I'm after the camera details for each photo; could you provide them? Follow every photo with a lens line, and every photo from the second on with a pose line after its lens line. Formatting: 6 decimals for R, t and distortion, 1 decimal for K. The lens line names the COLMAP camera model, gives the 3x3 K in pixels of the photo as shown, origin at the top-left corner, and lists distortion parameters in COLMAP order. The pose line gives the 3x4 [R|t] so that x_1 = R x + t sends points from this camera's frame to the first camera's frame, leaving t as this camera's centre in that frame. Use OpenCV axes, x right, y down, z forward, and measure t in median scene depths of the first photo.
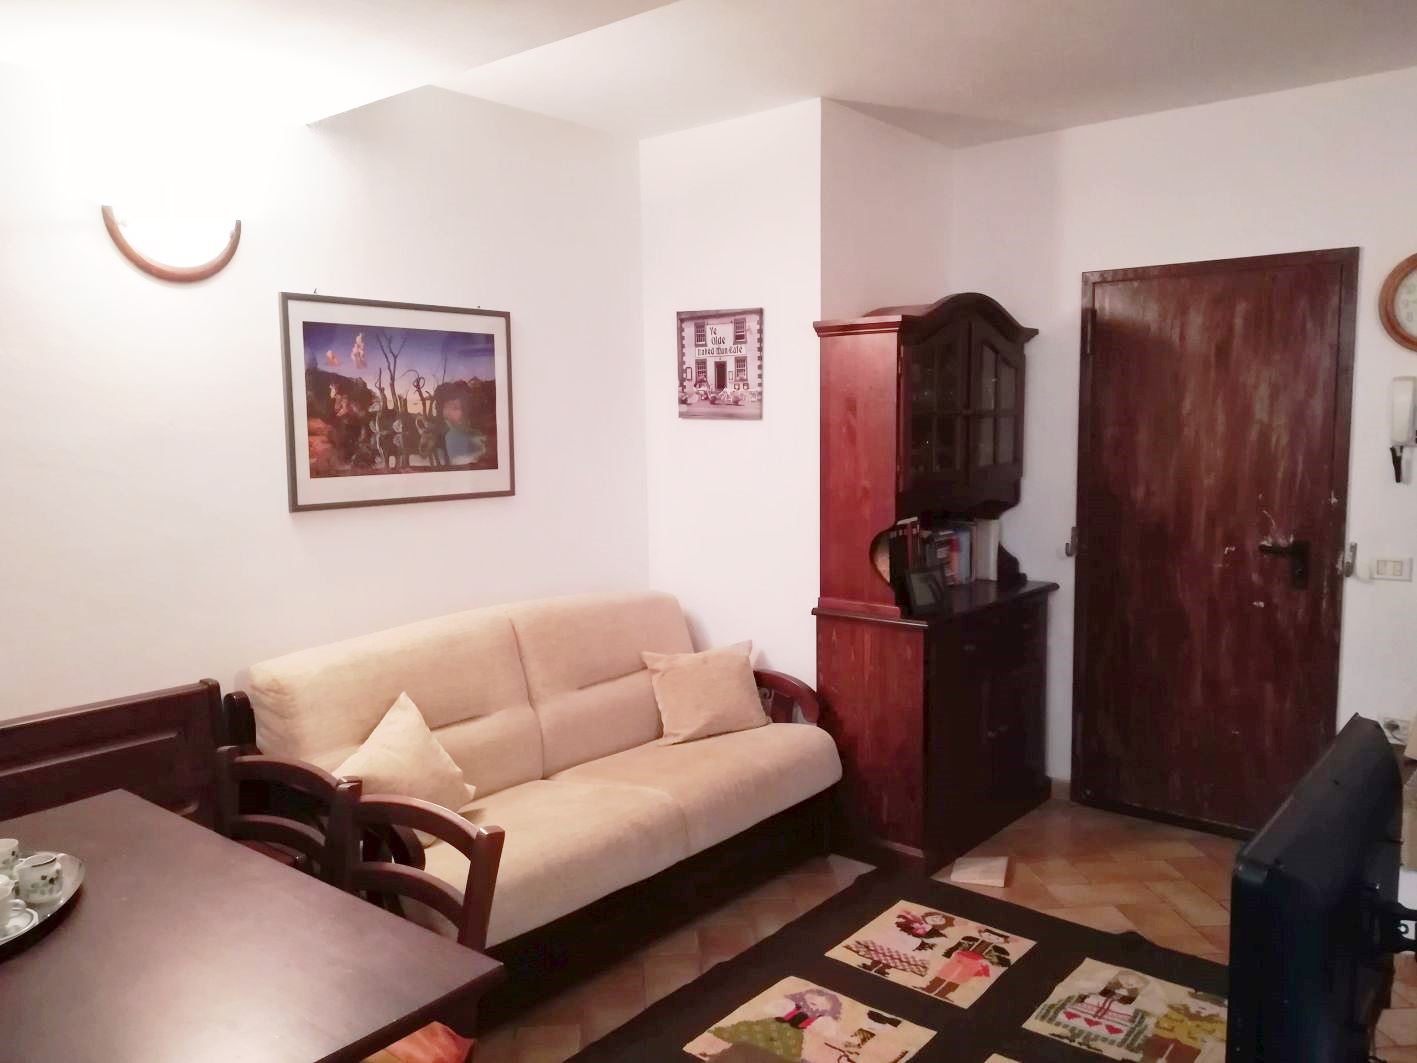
lens RADIAL K [[1095.6, 0, 709.9], [0, 1095.6, 534.4], [0, 0, 1]] dist [0.070604, -0.093045]
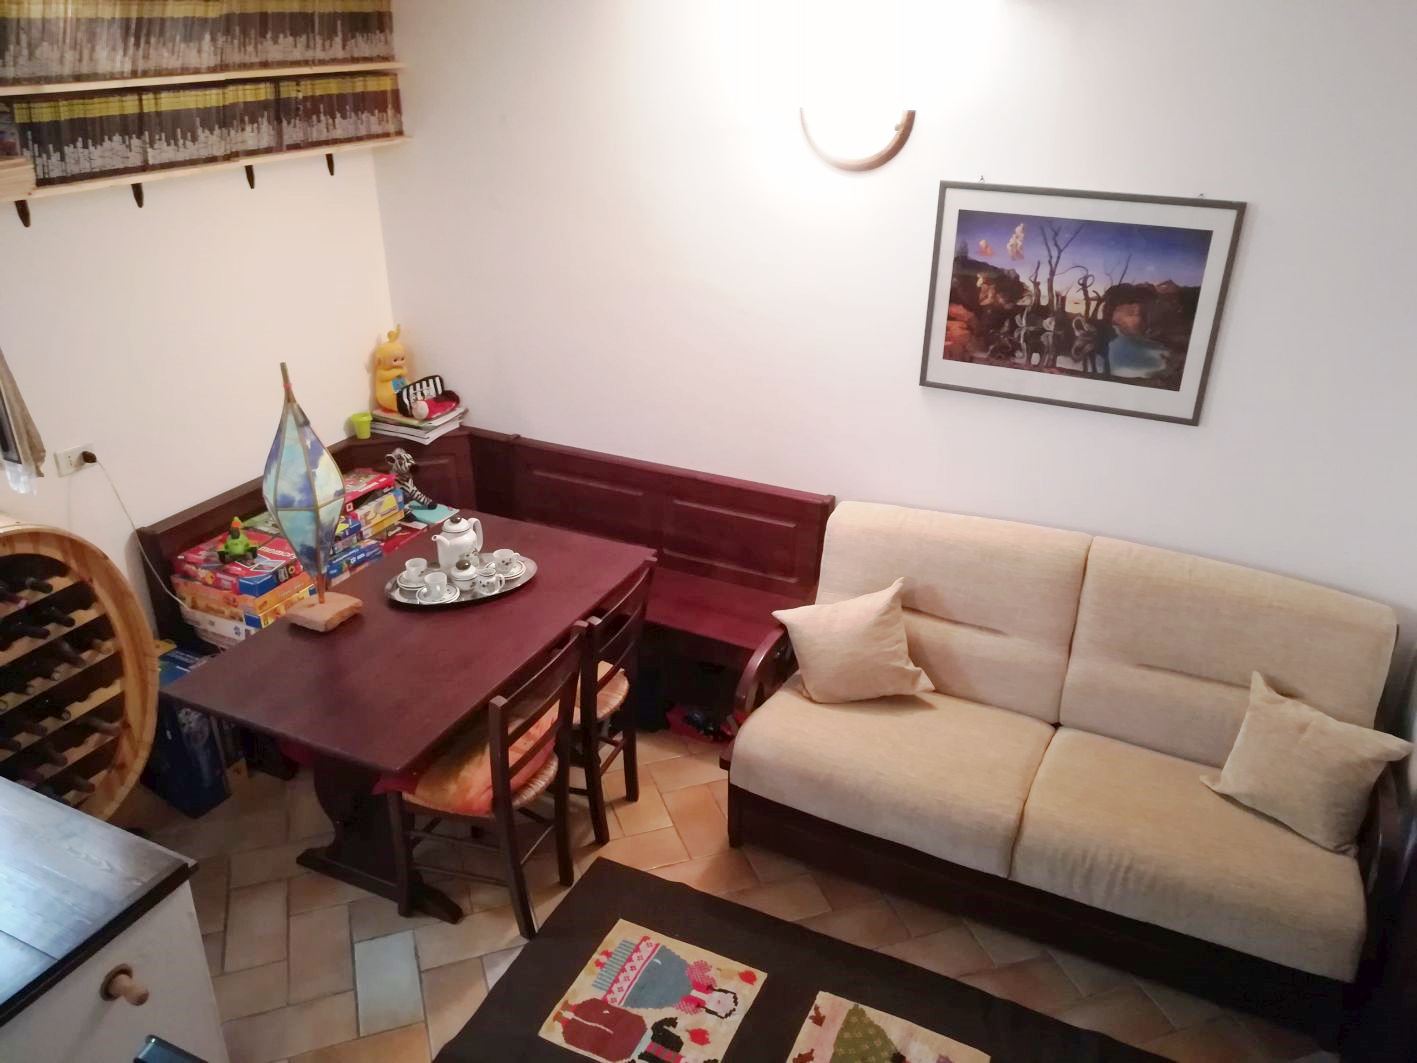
lens RADIAL K [[1095.6, 0, 711.8], [0, 1095.6, 529.4], [0, 0, 1]] dist [0.070604, -0.093045]
pose [[0.265961, 0.429559, -0.862986, 0.540973], [-0.121459, 0.903026, 0.412057, -0.298984], [0.956301, -0.004773, 0.292343, 0.454126]]
